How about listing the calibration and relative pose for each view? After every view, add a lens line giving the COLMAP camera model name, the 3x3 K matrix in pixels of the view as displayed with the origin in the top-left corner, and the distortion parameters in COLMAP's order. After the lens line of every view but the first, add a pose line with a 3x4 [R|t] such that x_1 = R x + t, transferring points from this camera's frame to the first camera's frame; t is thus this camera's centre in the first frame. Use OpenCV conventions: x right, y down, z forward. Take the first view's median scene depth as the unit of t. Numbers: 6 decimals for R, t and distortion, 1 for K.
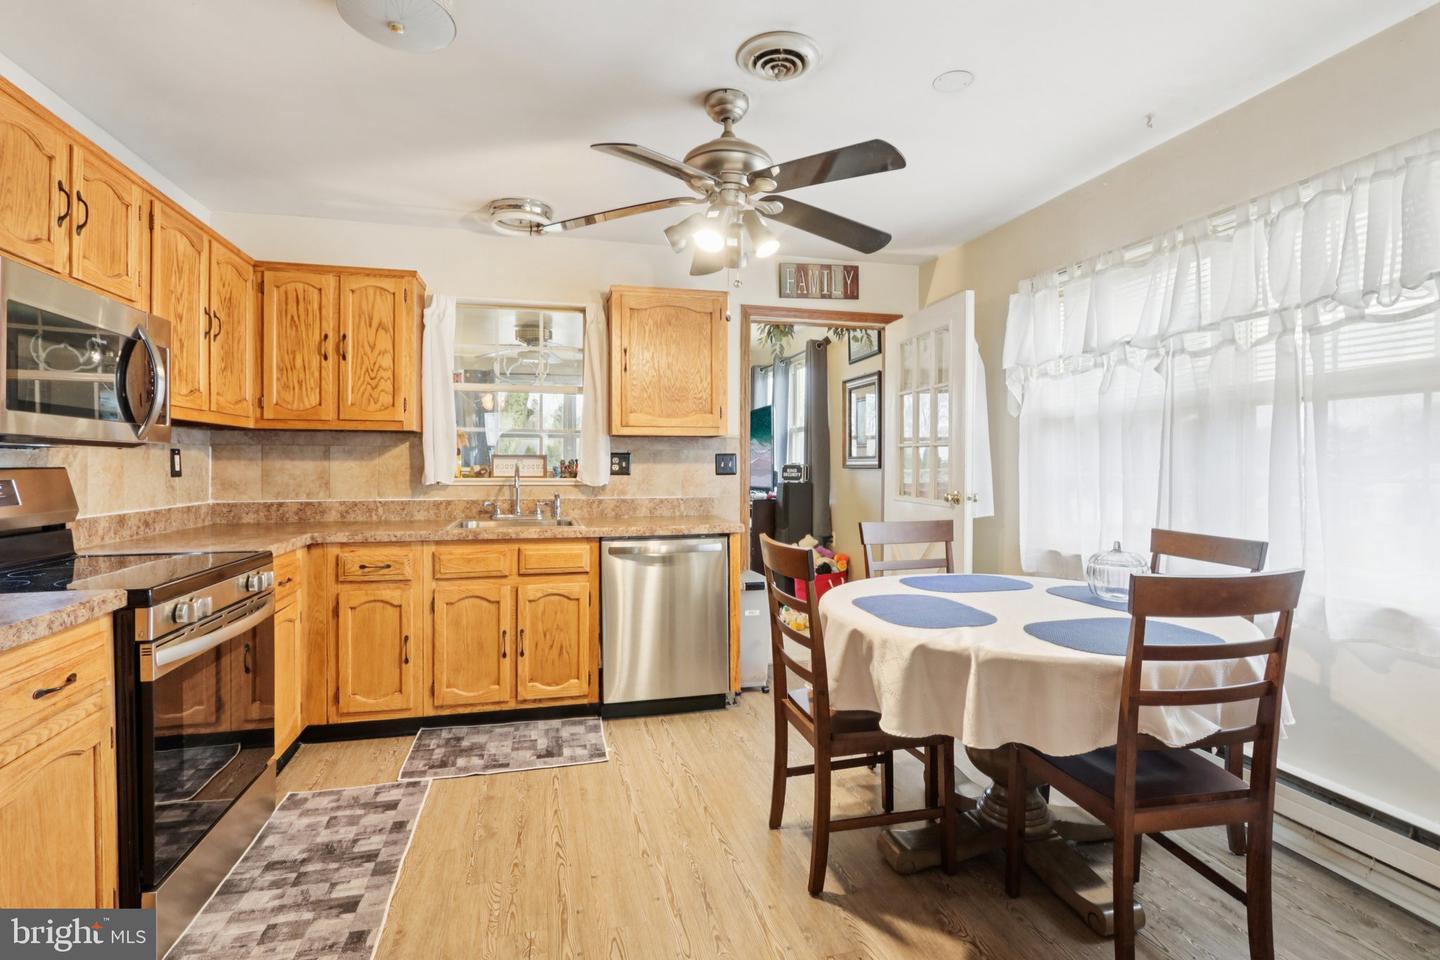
lens RADIAL K [[675.4, 0, 695.9], [0, 675.4, 465.0], [0, 0, 1]] dist [-0.019677, 0.006063]
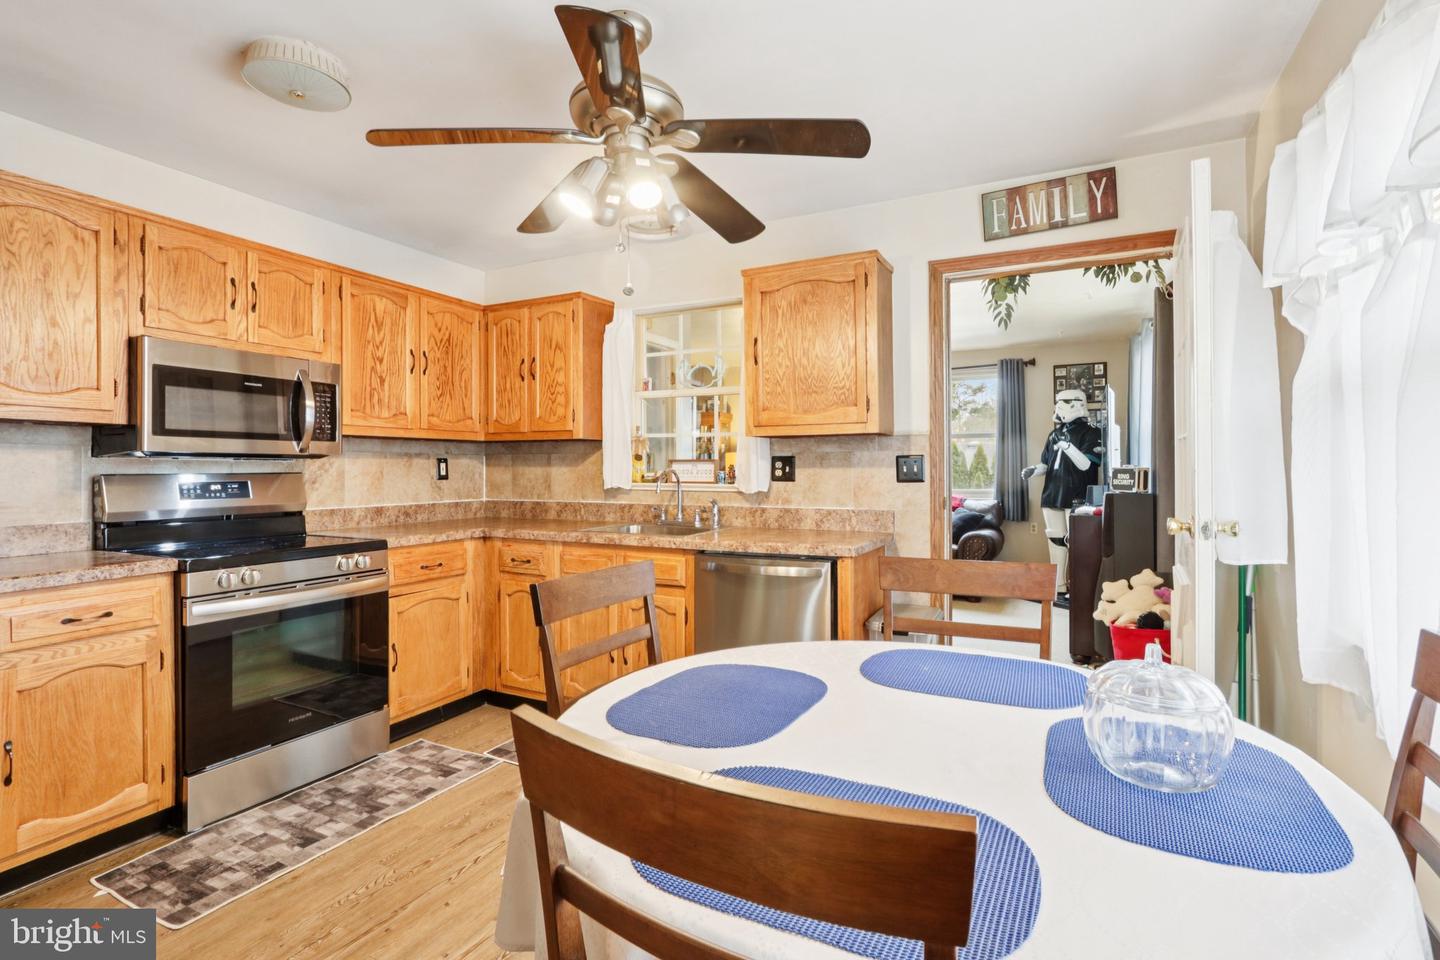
lens RADIAL K [[675.4, 0, 727.4], [0, 675.4, 466.3], [0, 0, 1]] dist [-0.019677, 0.006063]
pose [[0.765365, -0.004500, -0.643580, 0.468438], [0.002182, 0.999988, -0.004397, -0.001294], [0.643592, 0.001961, 0.765366, 0.323324]]
